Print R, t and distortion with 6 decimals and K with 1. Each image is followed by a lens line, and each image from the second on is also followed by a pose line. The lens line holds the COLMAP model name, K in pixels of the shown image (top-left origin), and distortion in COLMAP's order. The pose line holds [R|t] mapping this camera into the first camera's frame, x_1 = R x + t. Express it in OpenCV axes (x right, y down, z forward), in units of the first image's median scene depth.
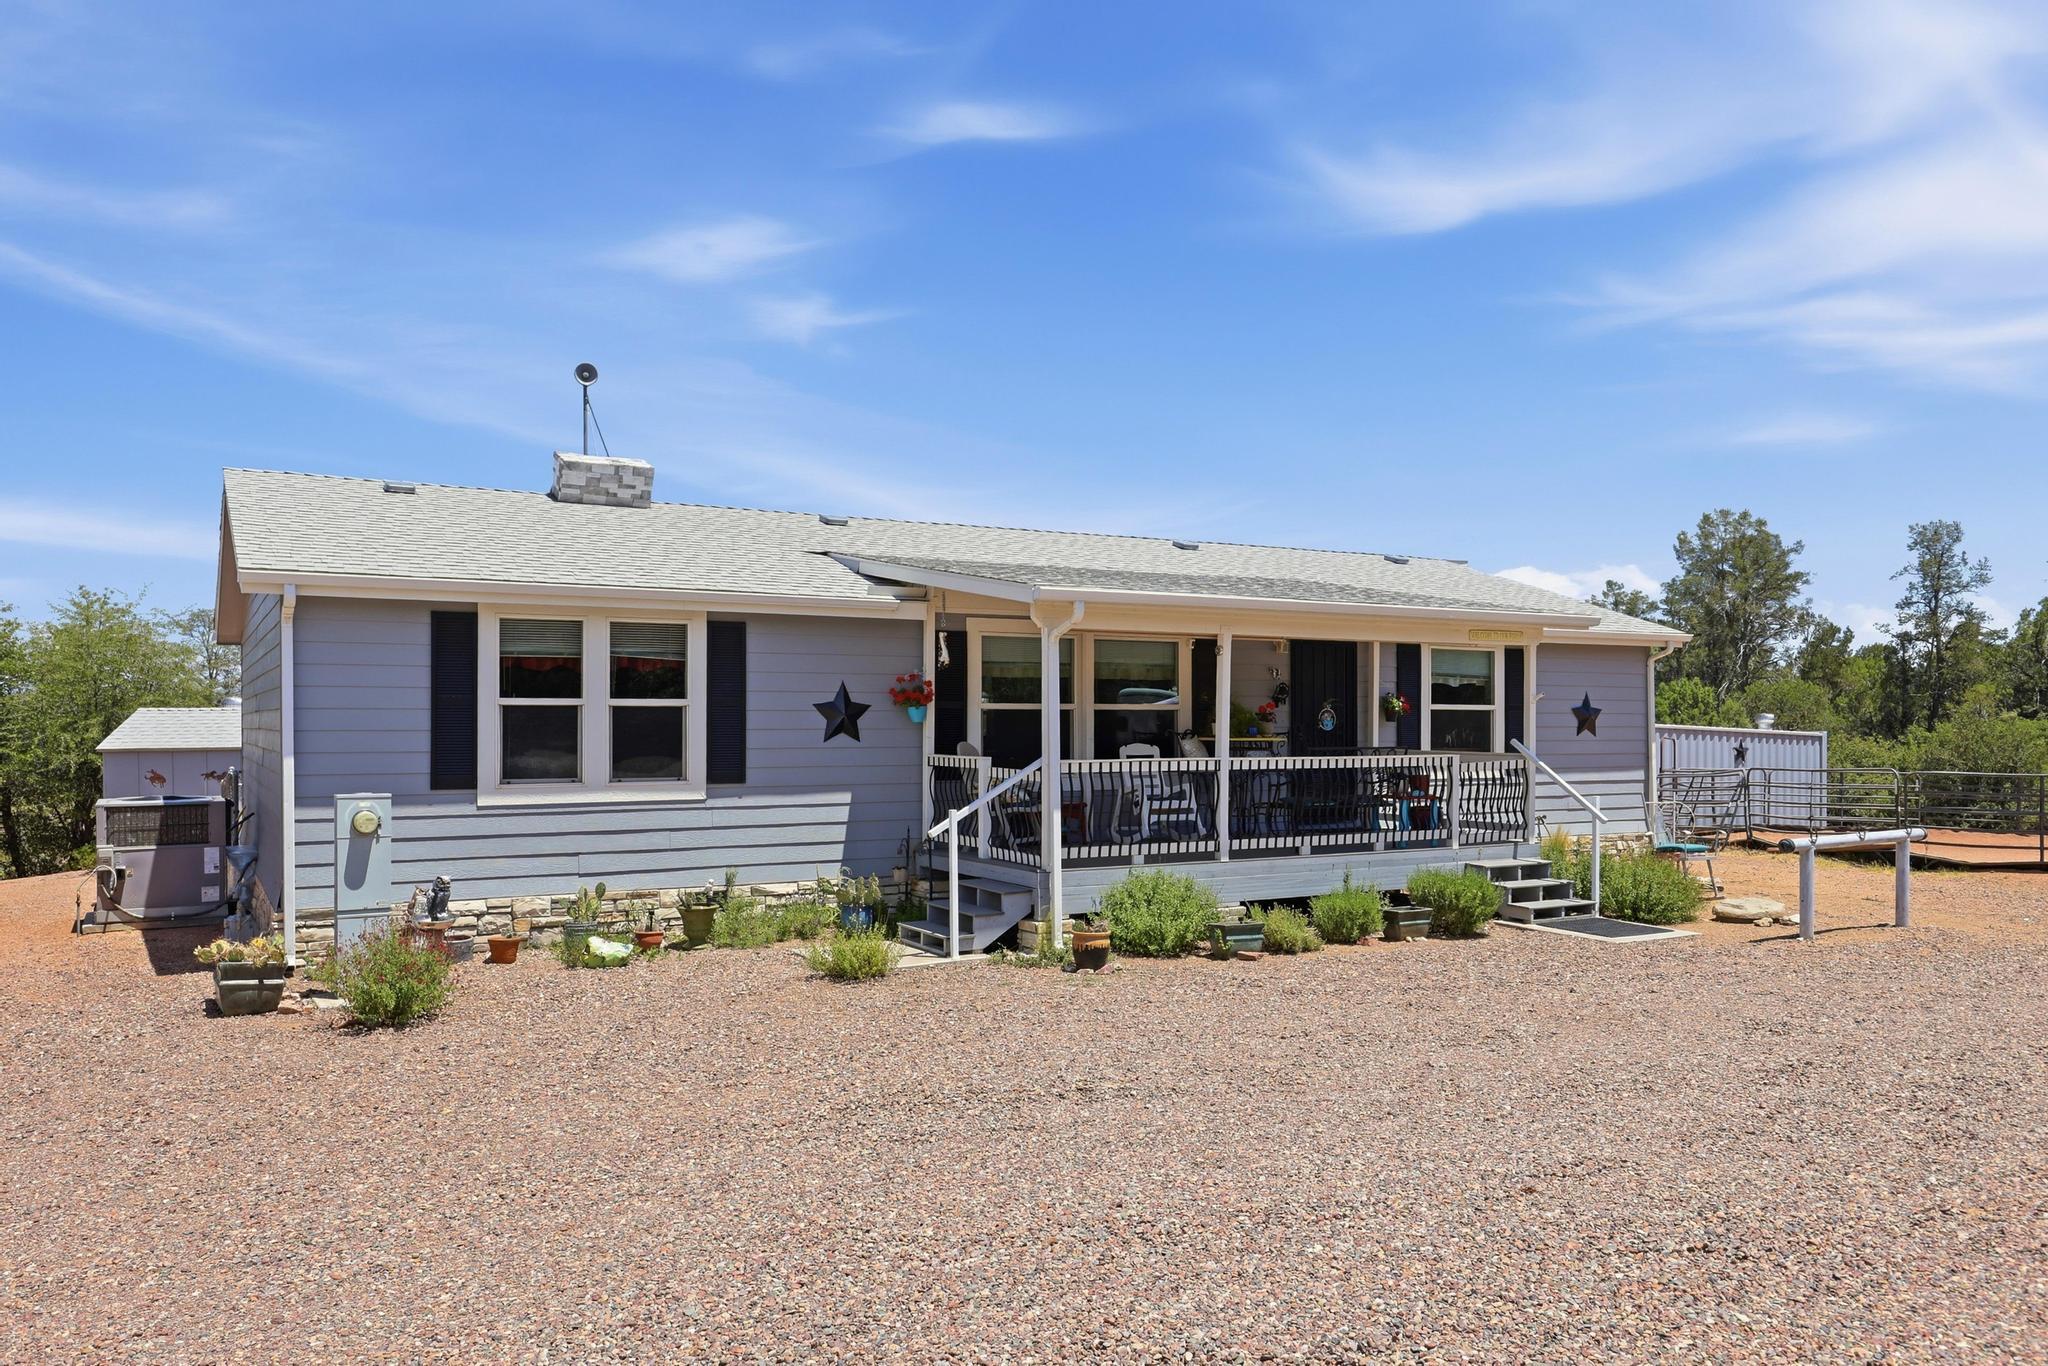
lens RADIAL K [[1582.2, 0, 1013.7], [0, 1582.2, 675.9], [0, 0, 1]] dist [-0.001867, 0.011507]
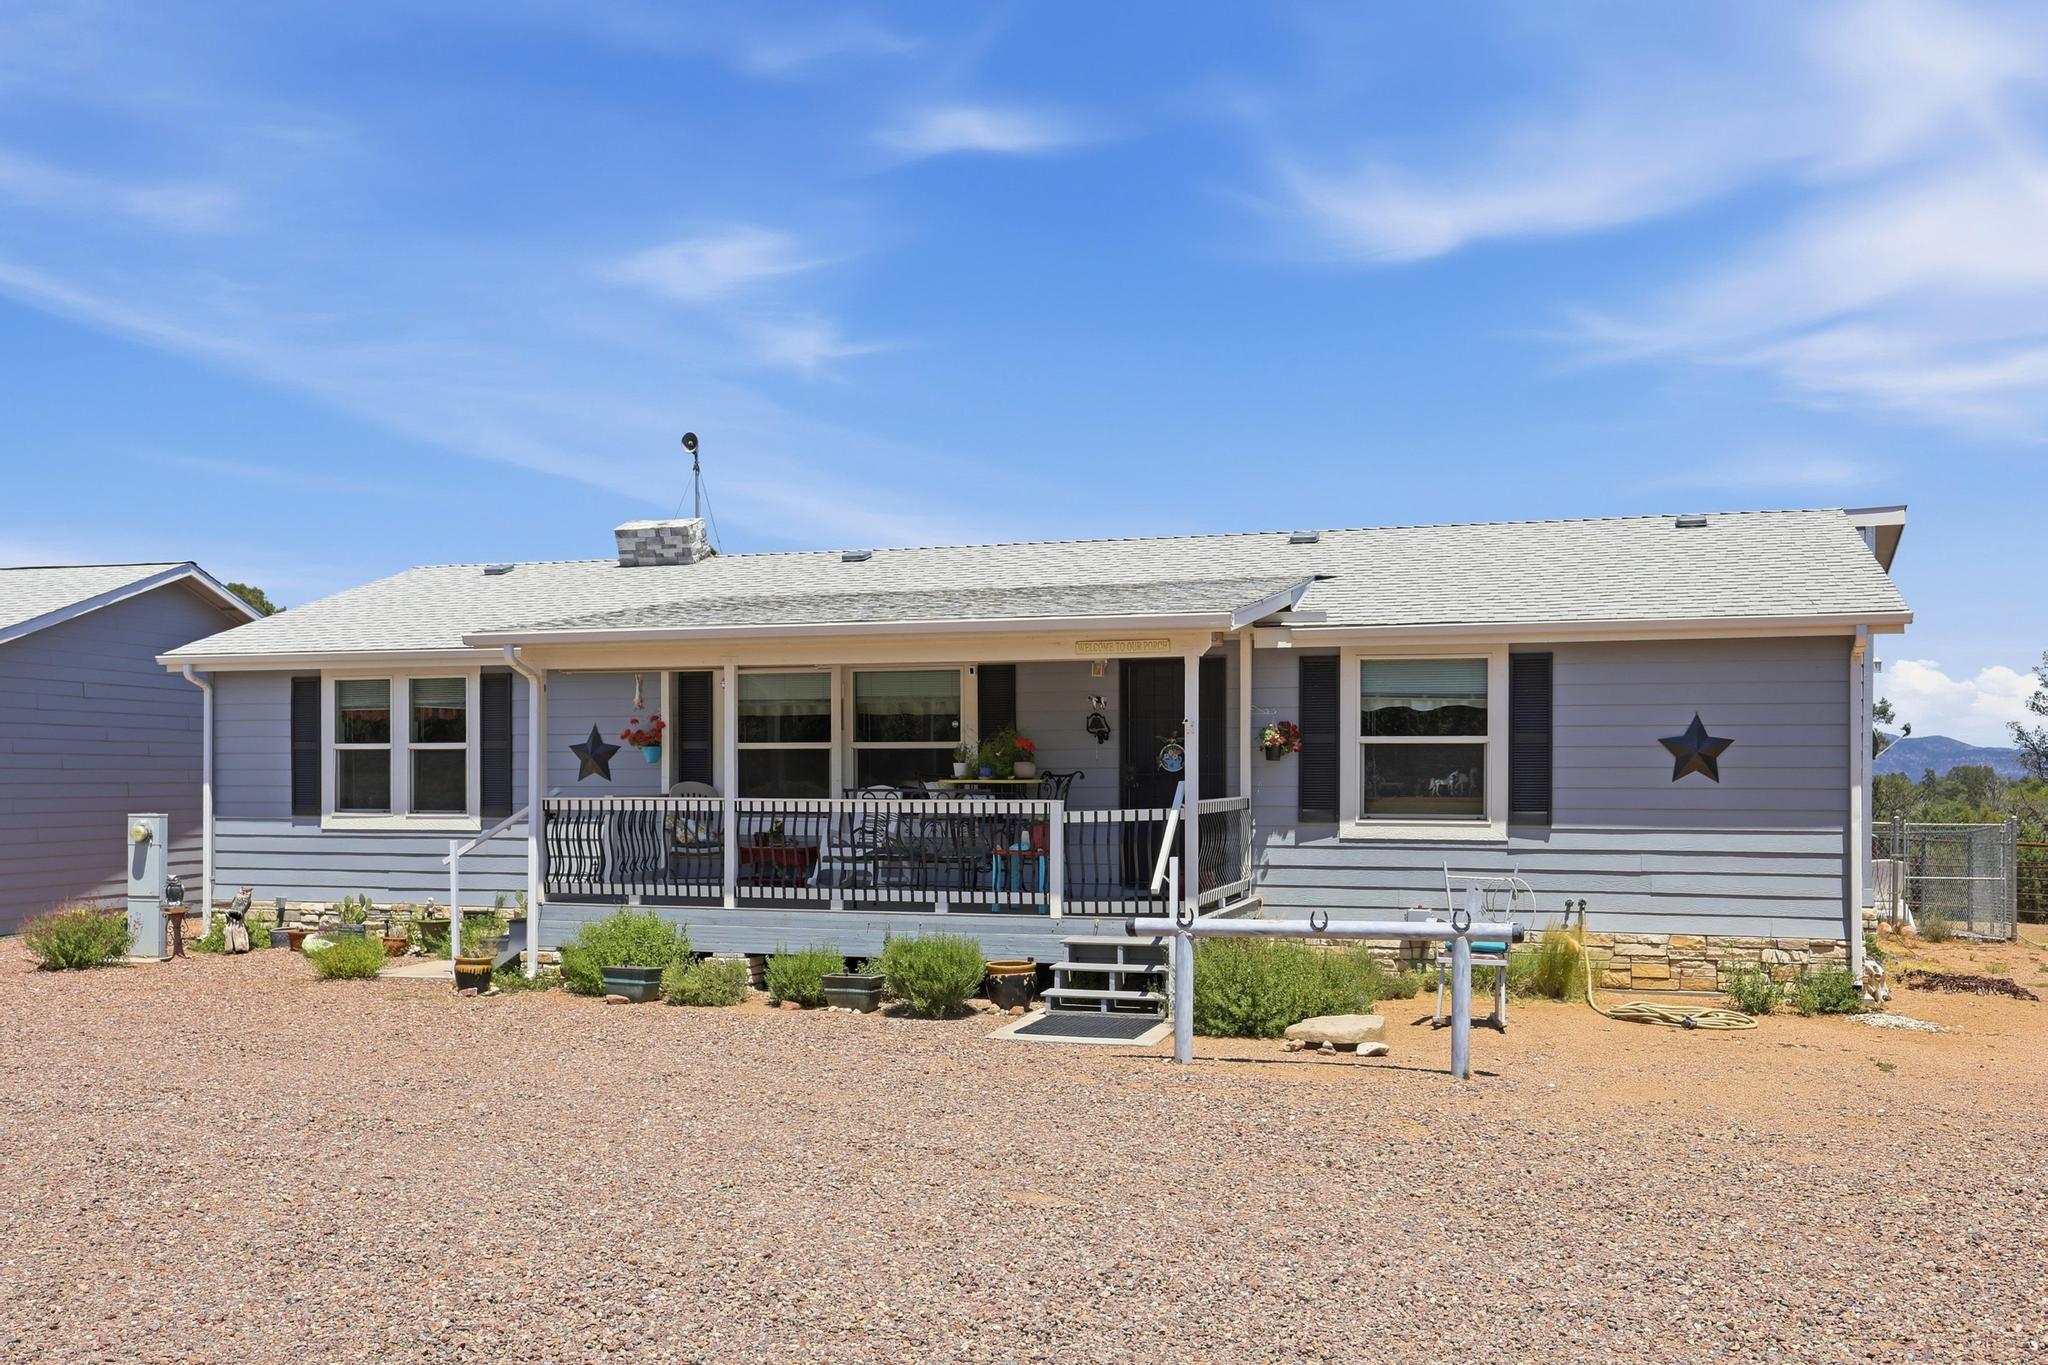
lens RADIAL K [[1917.5, 0, 1005.1], [0, 1917.5, 728.0], [0, 0, 1]] dist [0.002223, 0.000000]
pose [[0.659879, -0.015809, -0.751206, 1.065230], [0.023464, 0.999725, -0.000428, 0.013326], [0.751006, -0.017344, 0.660068, 0.357472]]
